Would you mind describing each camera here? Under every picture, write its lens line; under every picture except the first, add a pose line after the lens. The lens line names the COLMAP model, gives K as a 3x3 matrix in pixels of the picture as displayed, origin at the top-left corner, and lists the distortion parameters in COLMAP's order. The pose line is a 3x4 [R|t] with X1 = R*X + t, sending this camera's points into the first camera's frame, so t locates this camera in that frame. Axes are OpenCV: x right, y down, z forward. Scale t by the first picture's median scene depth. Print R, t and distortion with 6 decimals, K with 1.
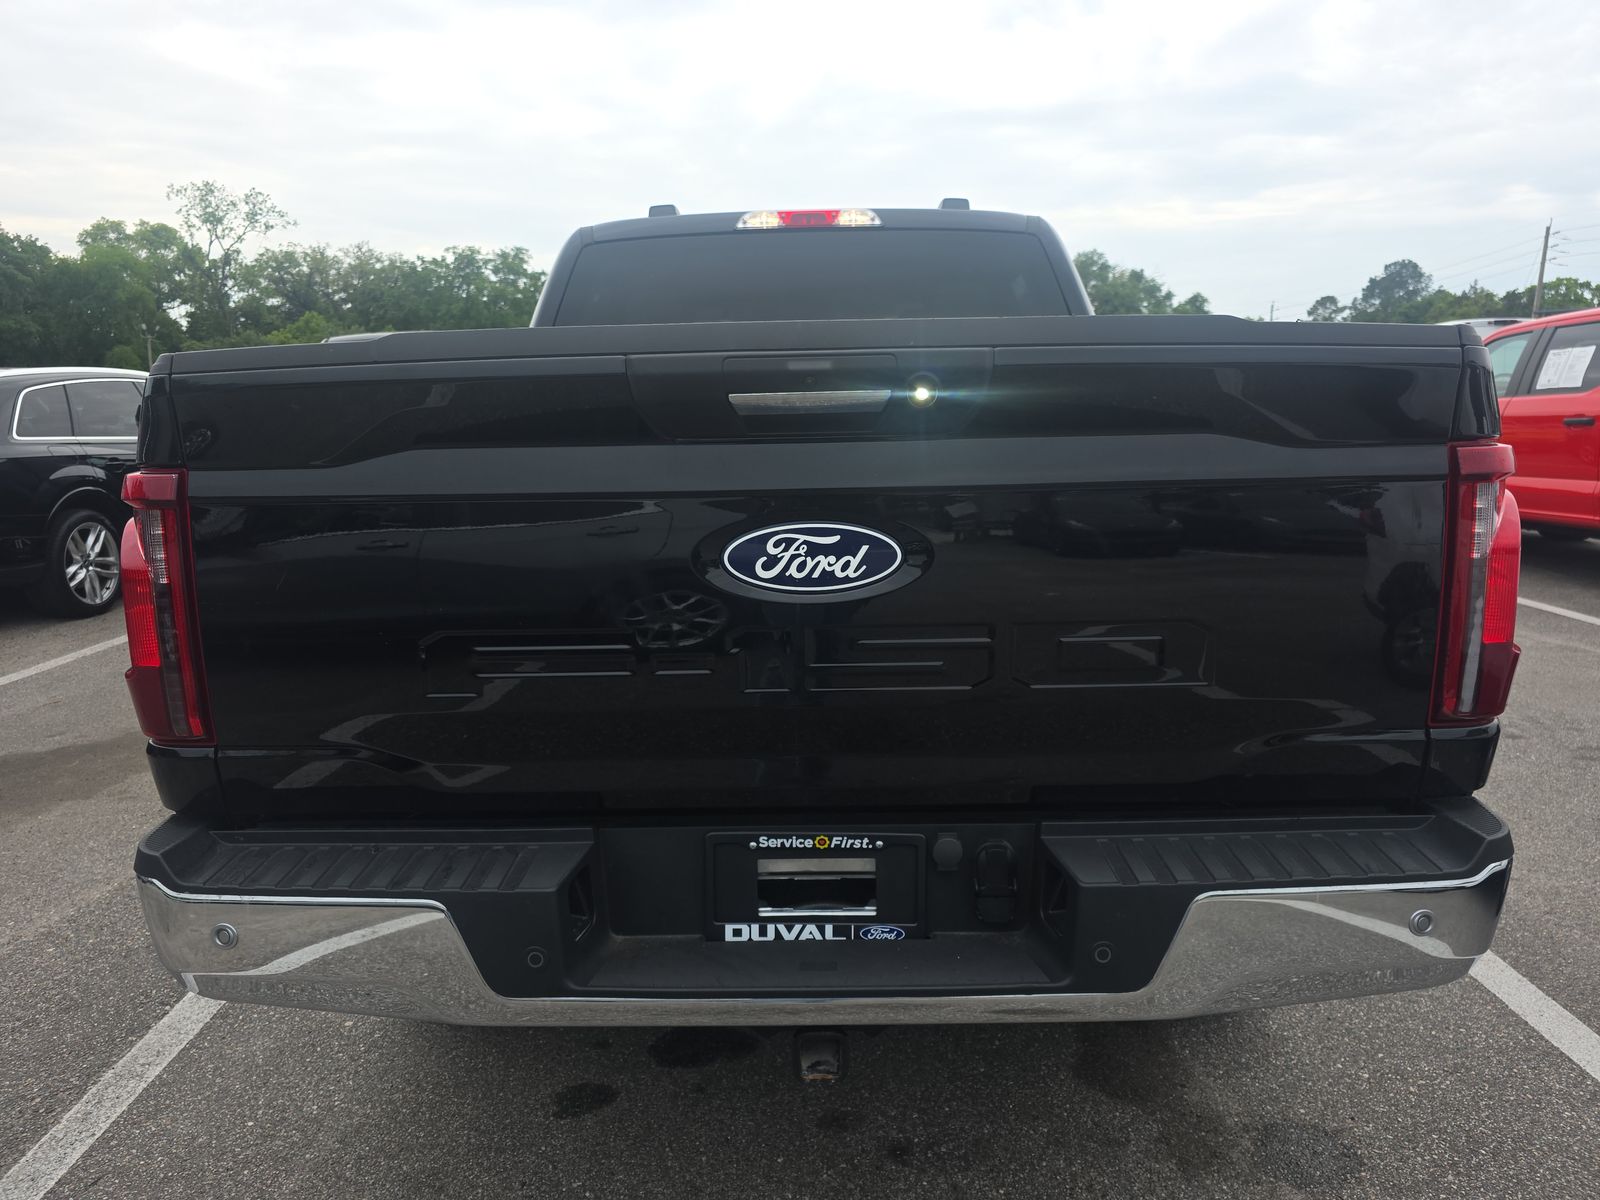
lens RADIAL K [[1088.2, 0, 795.4], [0, 1088.2, 595.8], [0, 0, 1]] dist [0.074161, -0.080295]
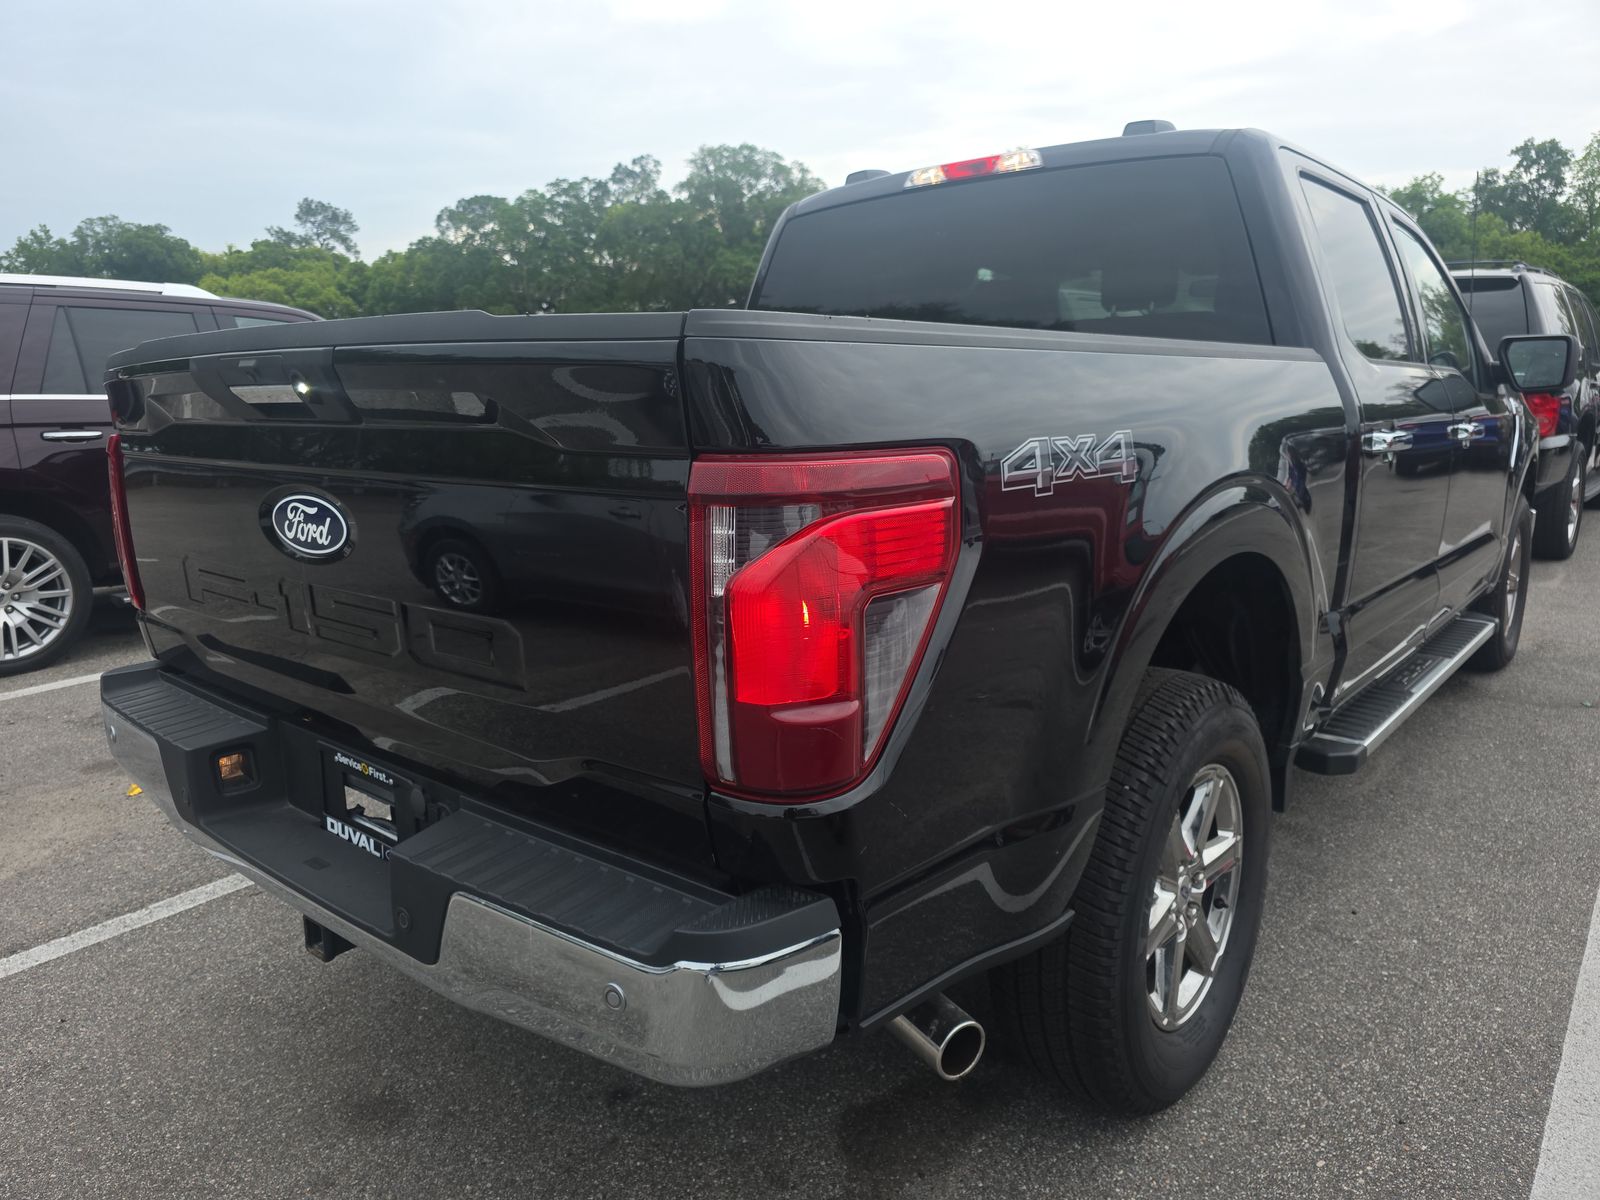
lens RADIAL K [[1088.2, 0, 795.4], [0, 1088.2, 595.8], [0, 0, 1]] dist [0.074161, -0.080295]
pose [[0.775315, 0.125694, -0.618940, 1.088171], [-0.094370, 0.992050, 0.083252, -0.099799], [0.624484, -0.006137, 0.781013, 0.365567]]
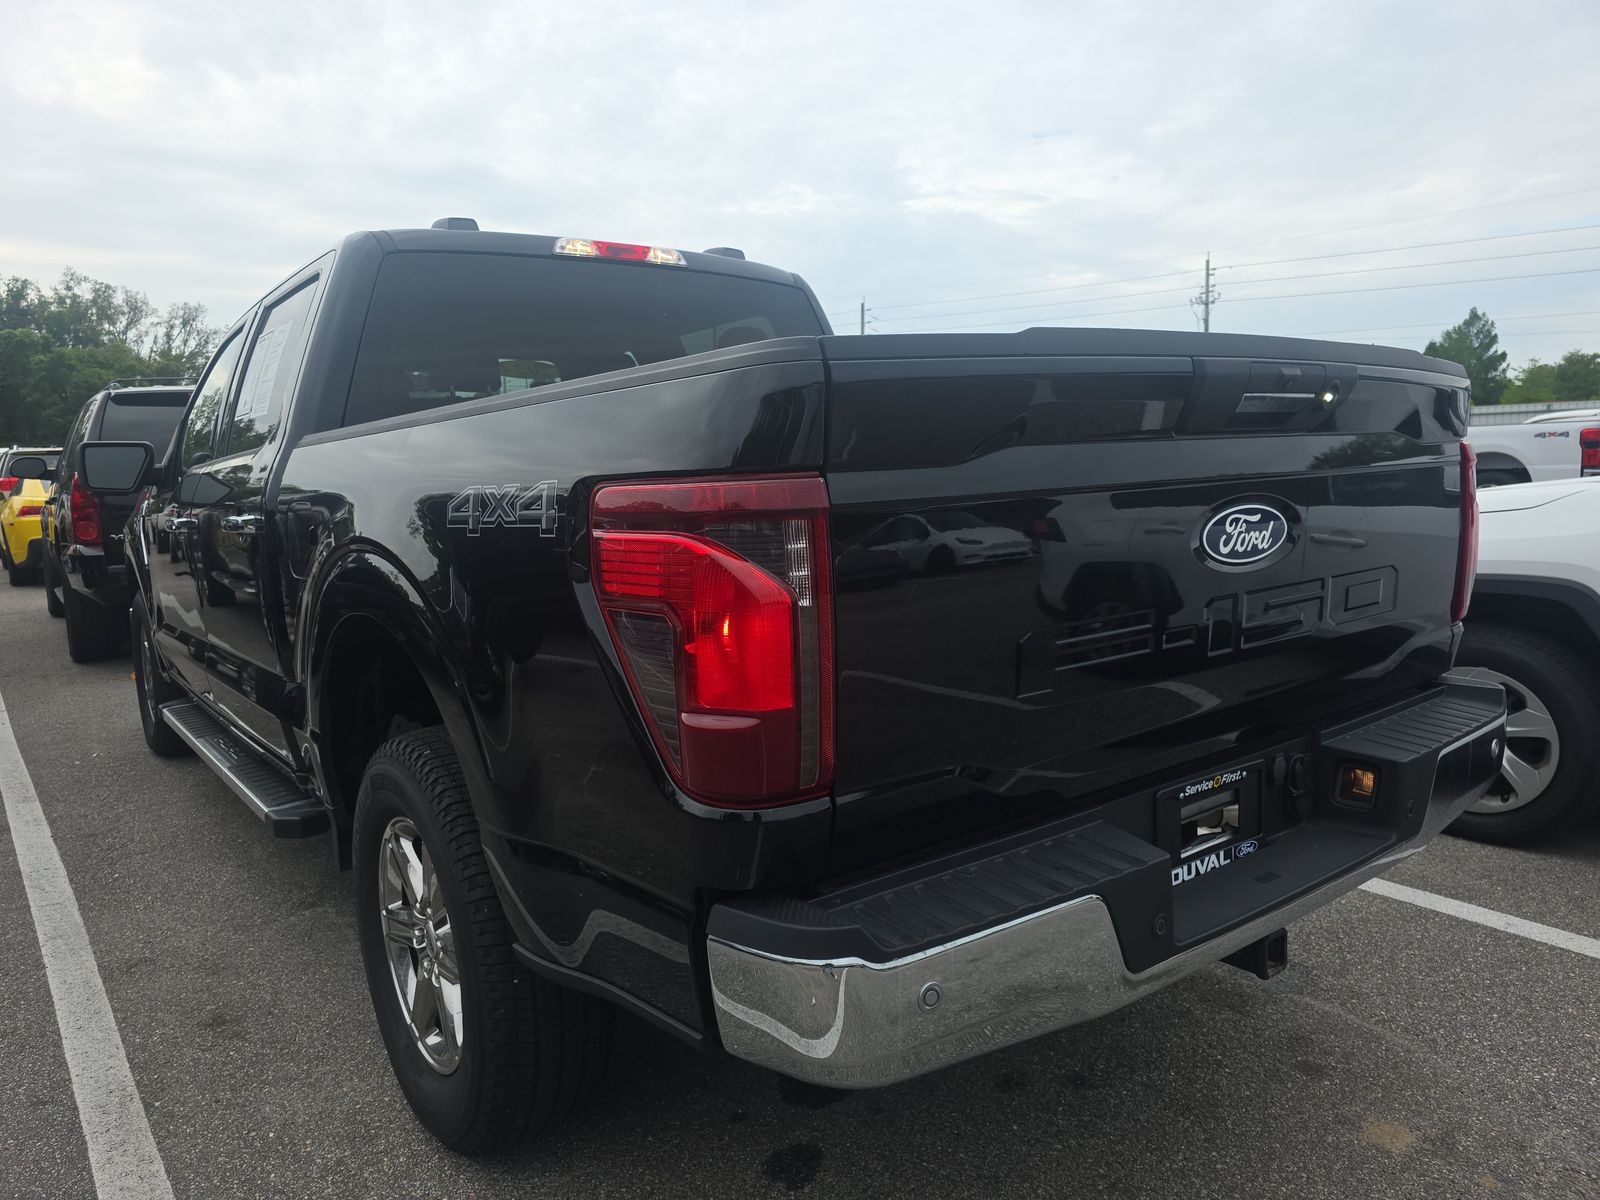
lens RADIAL K [[1085.6, 0, 789.2], [0, 1085.6, 602.5], [0, 0, 1]] dist [0.040530, -0.000655]
pose [[0.787197, -0.086990, 0.610536, -1.032356], [0.118417, 0.992901, -0.011212, -0.005708], [-0.605226, 0.081124, 0.791909, 0.333340]]
